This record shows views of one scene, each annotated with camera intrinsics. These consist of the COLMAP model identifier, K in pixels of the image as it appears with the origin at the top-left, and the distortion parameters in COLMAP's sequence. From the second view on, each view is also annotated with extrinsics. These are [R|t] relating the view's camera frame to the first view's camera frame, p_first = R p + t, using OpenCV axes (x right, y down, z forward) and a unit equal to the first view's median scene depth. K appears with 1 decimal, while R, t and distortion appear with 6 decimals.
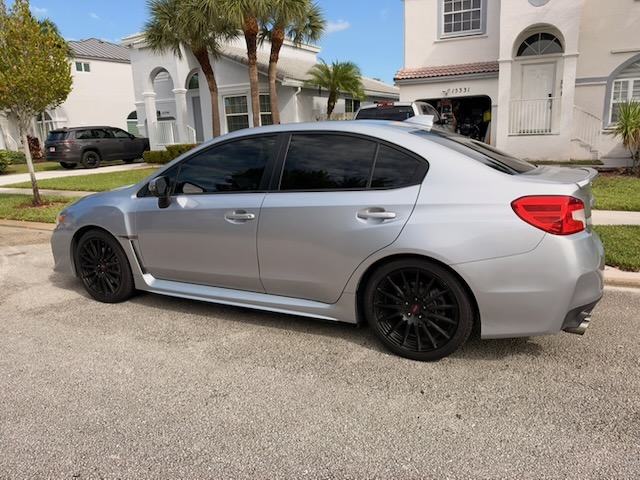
lens RADIAL K [[459.1, 0, 322.1], [0, 459.1, 242.1], [0, 0, 1]] dist [0.045618, -0.066520]
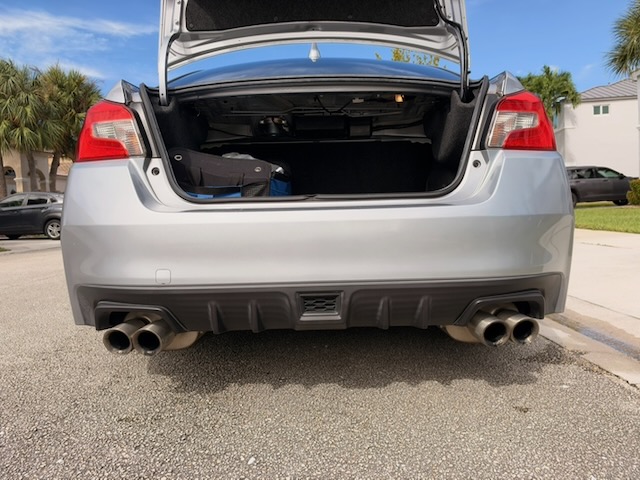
lens RADIAL K [[460.0, 0, 320.0], [0, 460.0, 240.0], [0, 0, 1]] dist [0.049138, -0.076432]
pose [[0.457910, 0.071620, -0.886109, 0.805358], [-0.173610, 0.984762, -0.010122, 0.025070], [0.871882, 0.158472, 0.463367, 0.662546]]
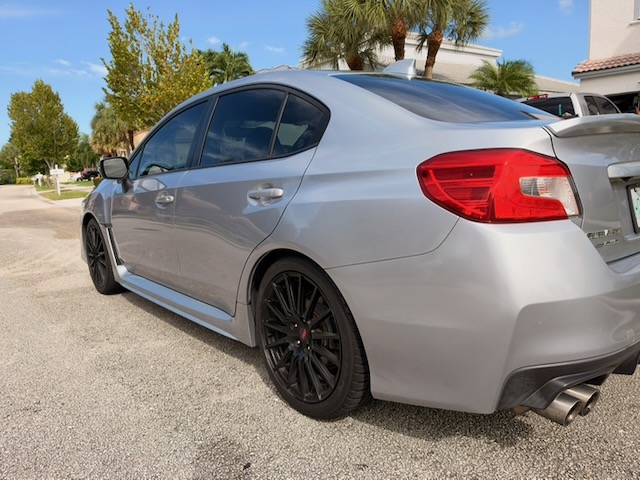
lens RADIAL K [[448.1, 0, 322.6], [0, 448.1, 259.6], [0, 0, 1]] dist [-0.002753, -0.003772]
pose [[0.923543, 0.063349, -0.378226, 0.348353], [-0.059841, 0.997986, 0.021034, 0.015947], [0.378796, 0.003208, 0.925474, 0.307778]]
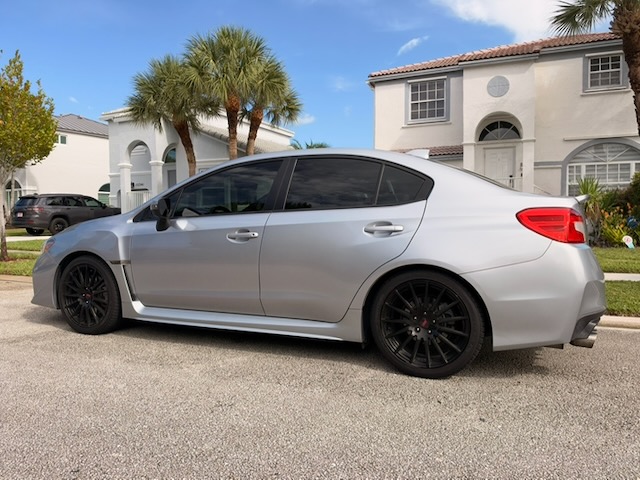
lens RADIAL K [[460.0, 0, 320.0], [0, 460.0, 240.0], [0, 0, 1]] dist [0.049138, -0.076432]
pose [[0.997535, 0.025400, 0.065414, -0.067027], [-0.013322, 0.983785, -0.178855, 0.112427], [-0.068897, 0.177543, 0.981698, 0.010338]]
